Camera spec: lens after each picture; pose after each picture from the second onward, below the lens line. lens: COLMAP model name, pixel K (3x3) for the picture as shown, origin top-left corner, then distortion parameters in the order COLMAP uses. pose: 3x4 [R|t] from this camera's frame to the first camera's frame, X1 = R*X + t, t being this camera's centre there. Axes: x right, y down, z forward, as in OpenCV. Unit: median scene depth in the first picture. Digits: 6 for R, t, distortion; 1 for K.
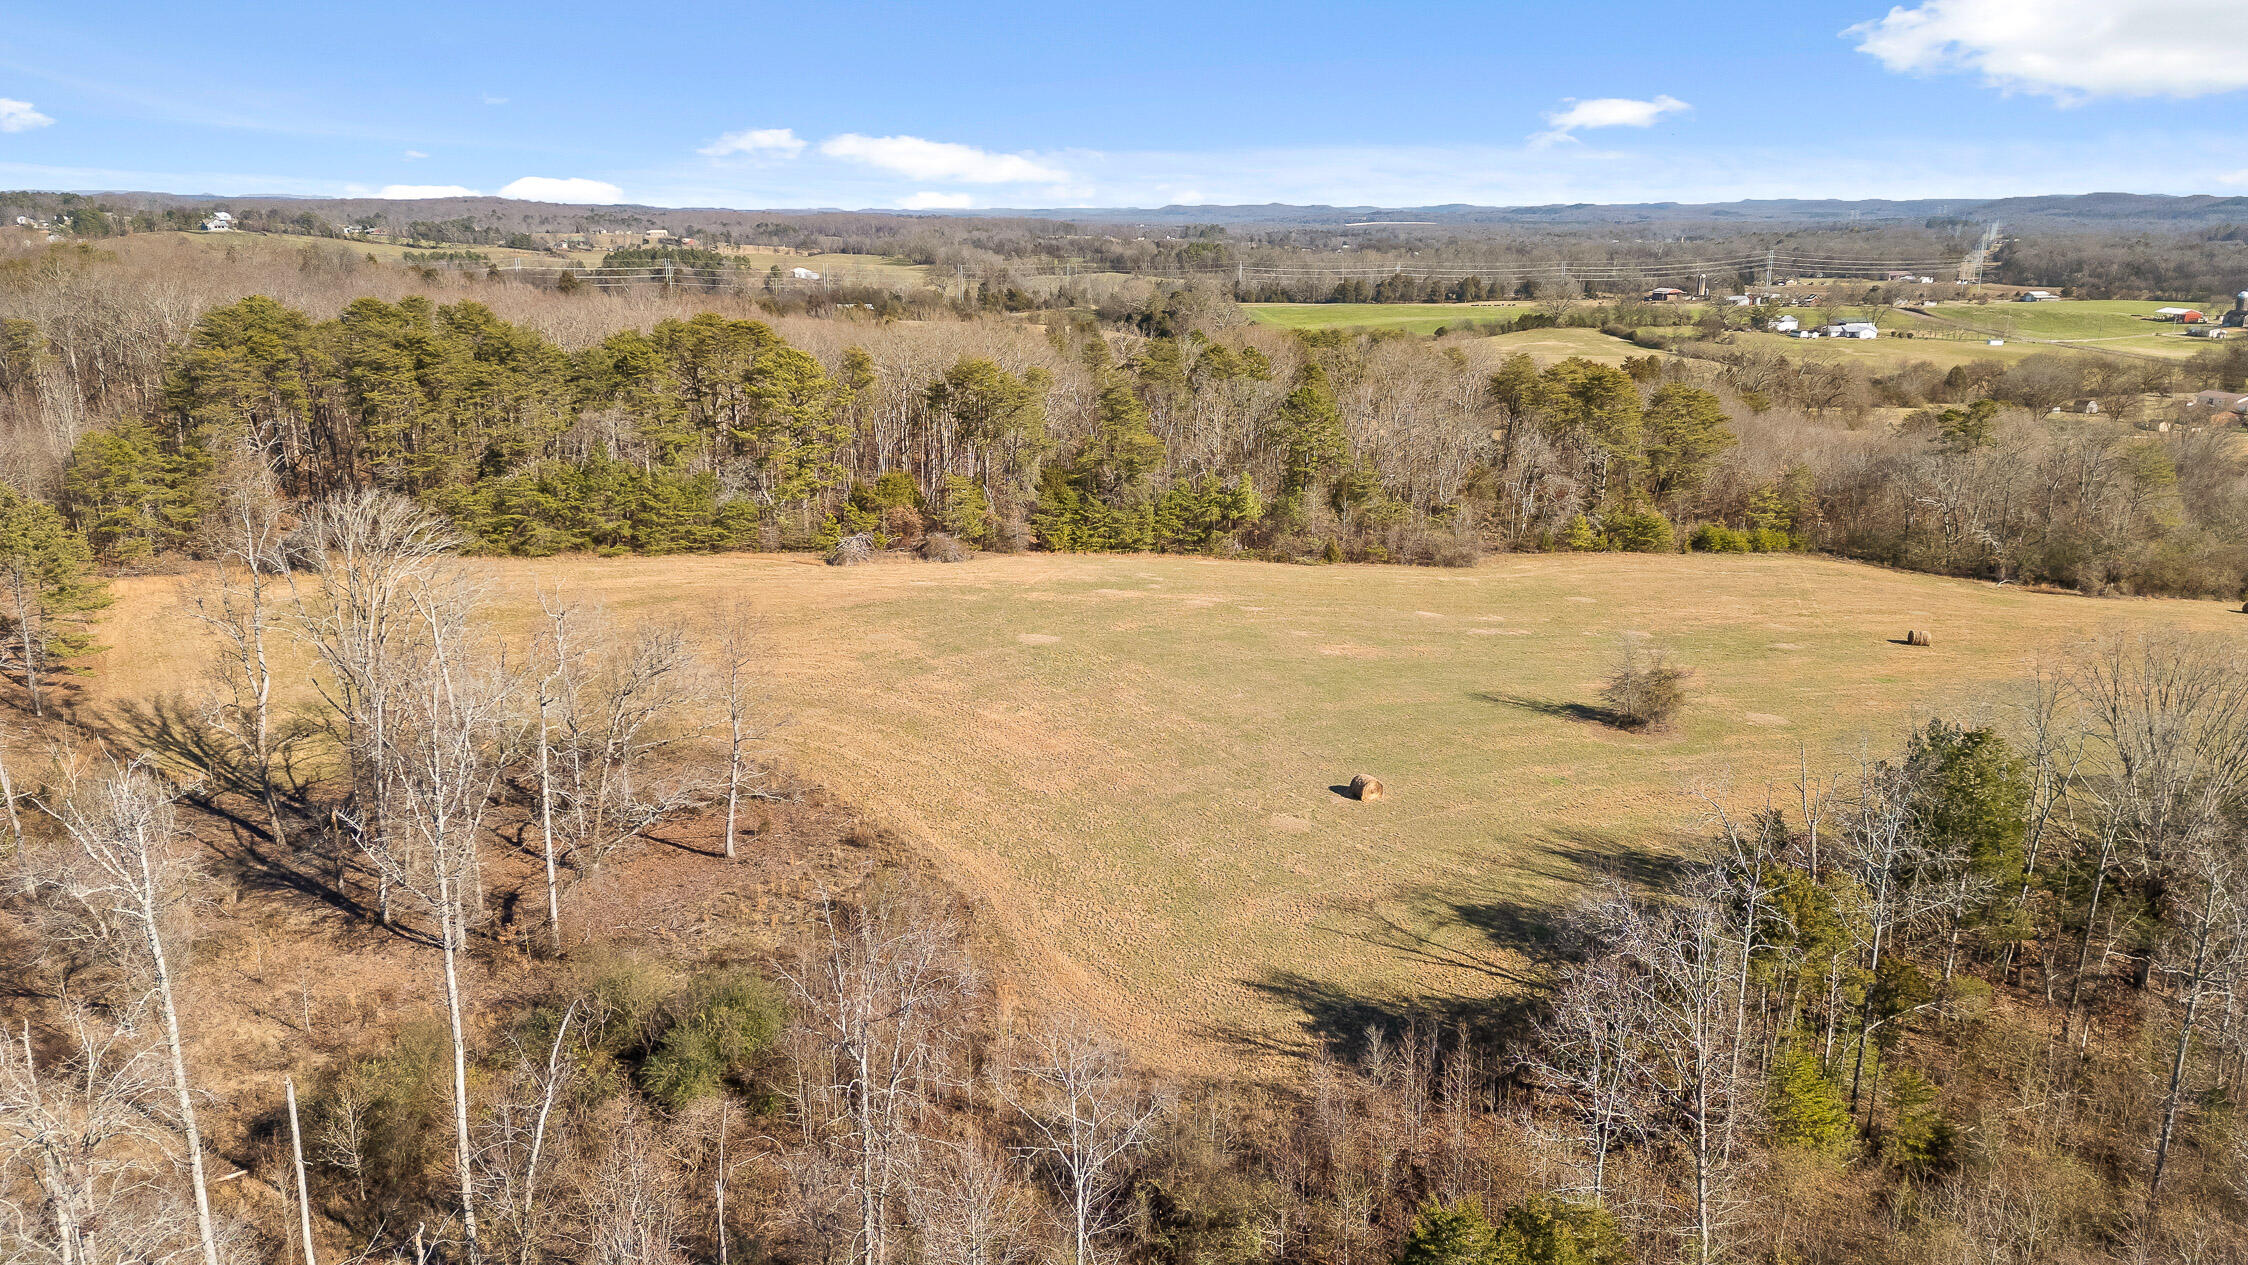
lens RADIAL K [[1573.5, 0, 1114.2], [0, 1573.5, 637.1], [0, 0, 1]] dist [0.094217, -0.097067]
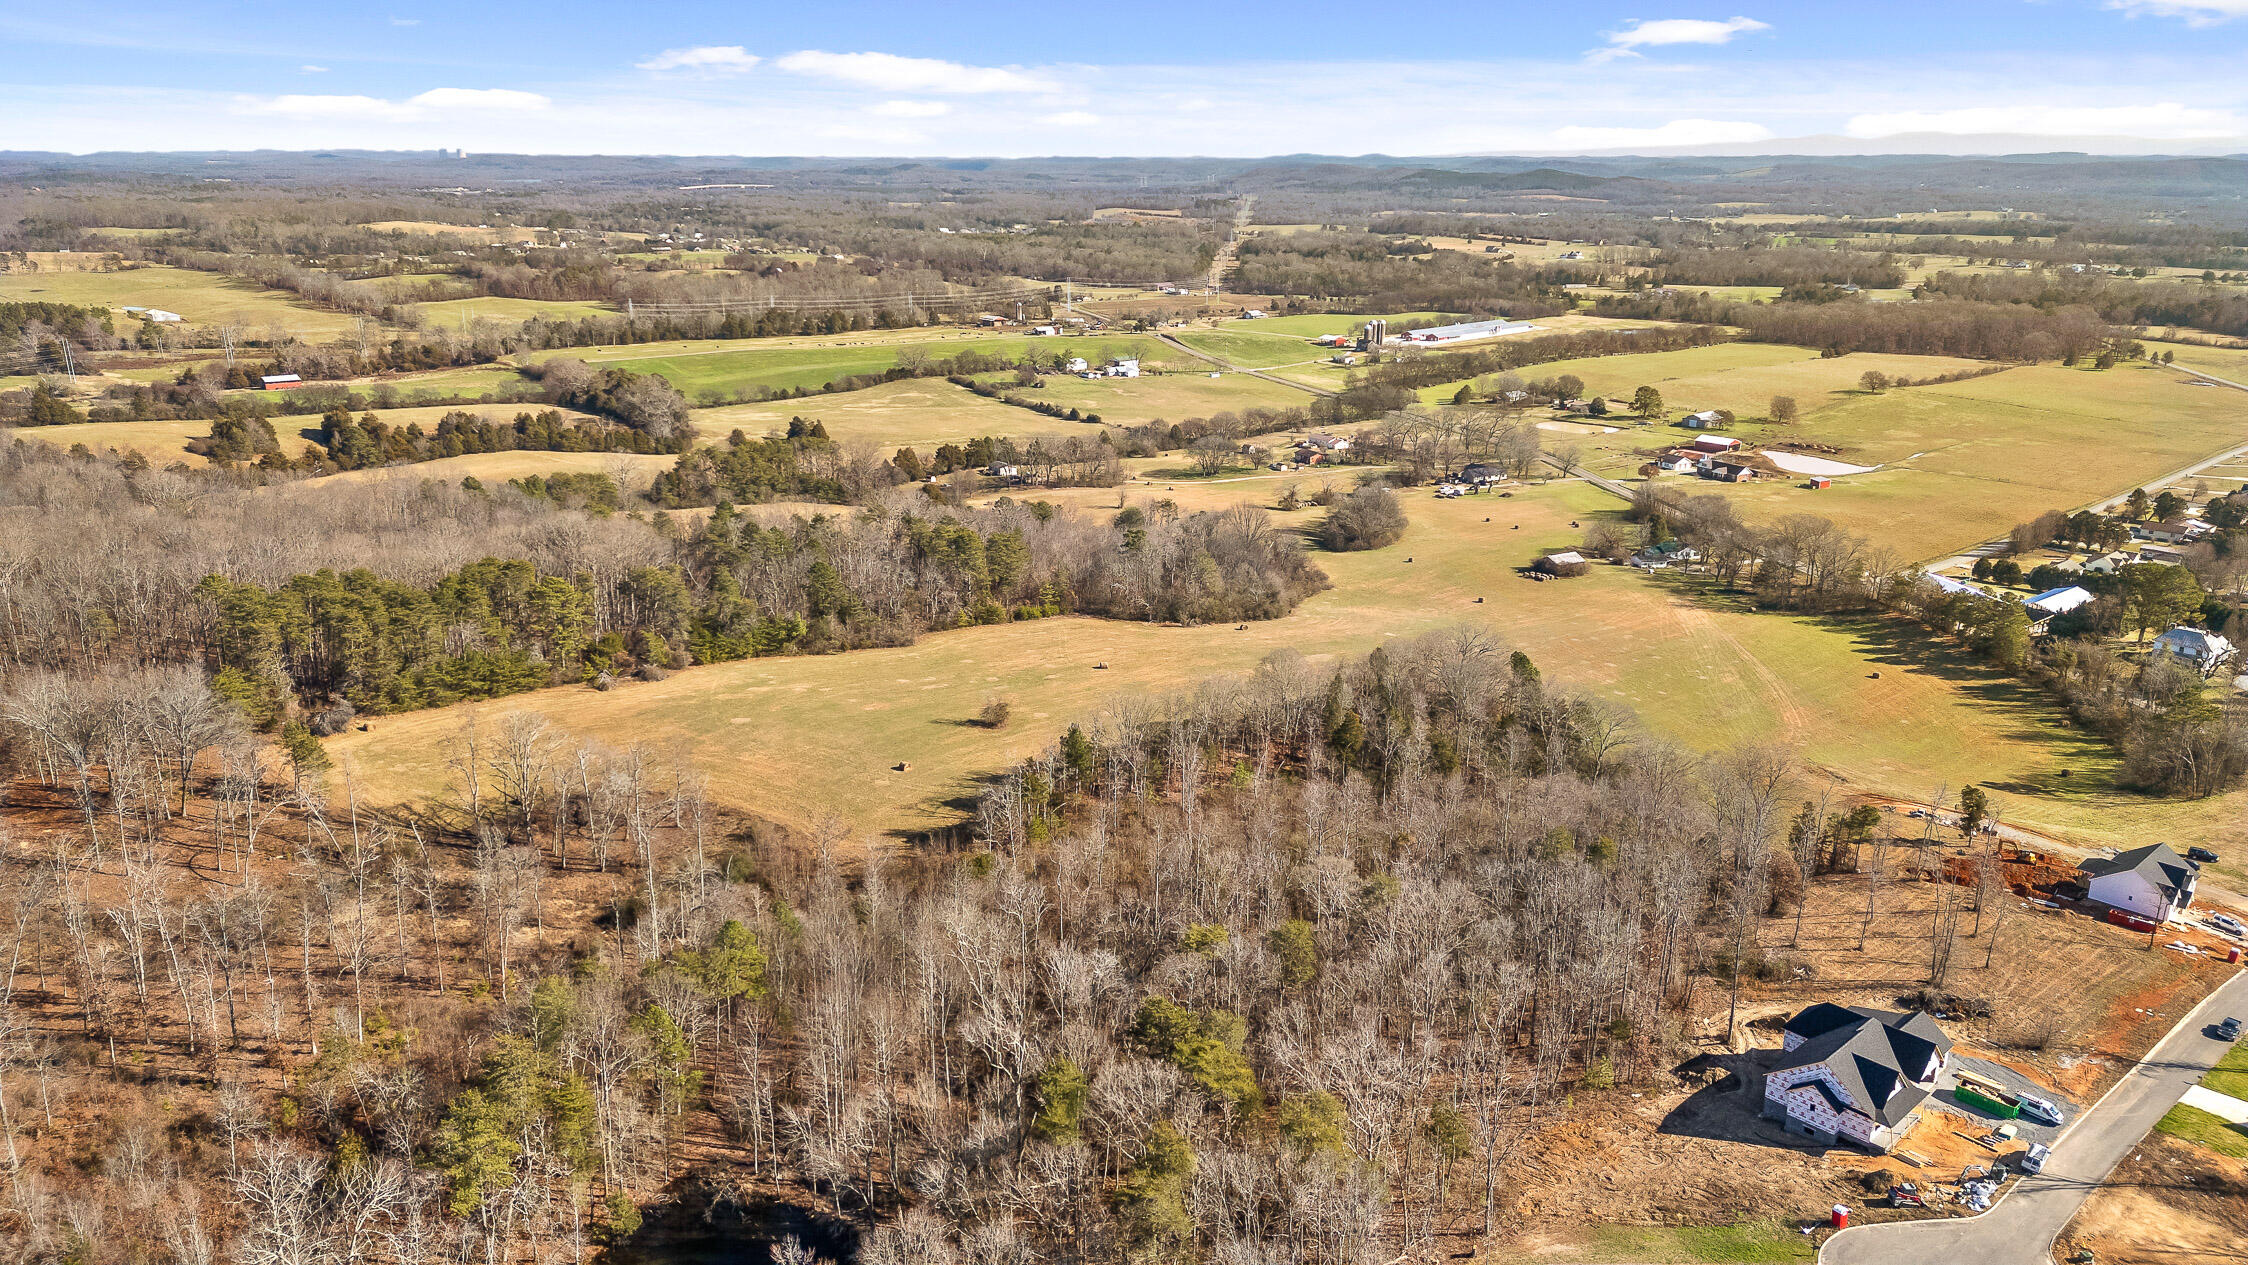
lens RADIAL K [[1573.5, 0, 1114.2], [0, 1573.5, 637.1], [0, 0, 1]] dist [0.094217, -0.097067]
pose [[0.921080, -0.114959, 0.372016, -0.279323], [0.103283, 0.993331, 0.051237, -0.129121], [-0.375425, -0.008771, 0.926811, -0.944047]]
